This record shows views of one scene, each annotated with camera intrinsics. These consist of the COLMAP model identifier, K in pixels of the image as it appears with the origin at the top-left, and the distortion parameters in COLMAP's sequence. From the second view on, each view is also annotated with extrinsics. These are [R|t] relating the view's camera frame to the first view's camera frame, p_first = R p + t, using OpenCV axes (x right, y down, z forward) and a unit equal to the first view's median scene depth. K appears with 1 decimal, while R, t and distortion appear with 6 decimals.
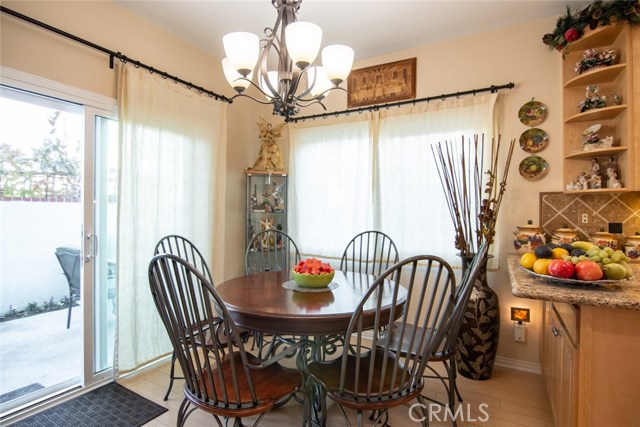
lens RADIAL K [[325.2, 0, 318.2], [0, 325.2, 210.6], [0, 0, 1]] dist [-0.020387, -0.000404]
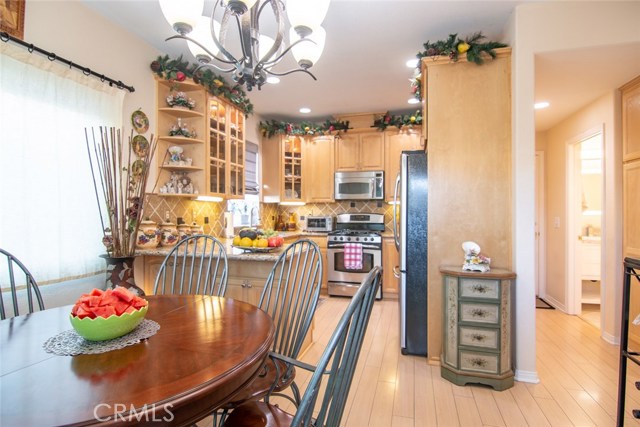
lens RADIAL K [[325.2, 0, 318.2], [0, 325.2, 210.6], [0, 0, 1]] dist [-0.020387, -0.000404]
pose [[-0.226021, -0.002050, 0.974120, -0.631127], [-0.006405, 0.999979, 0.000619, 0.002814], [-0.974101, -0.006100, -0.226029, 0.722723]]
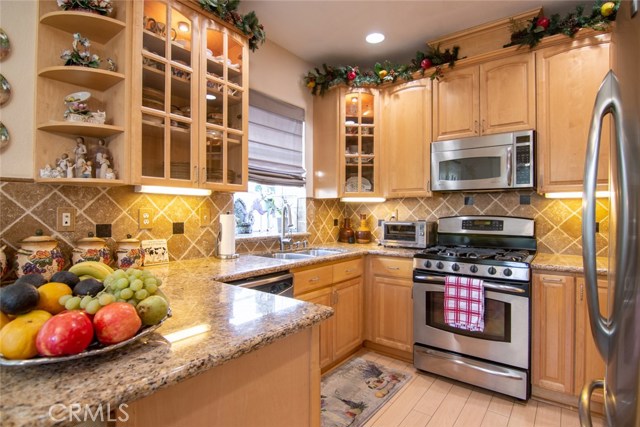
lens RADIAL K [[325.2, 0, 318.2], [0, 325.2, 210.6], [0, 0, 1]] dist [-0.020387, -0.000404]
pose [[0.149388, -0.000672, 0.988778, 0.220847], [-0.004282, 0.999990, 0.001327, 0.001459], [-0.988769, -0.004432, 0.149384, 0.355591]]
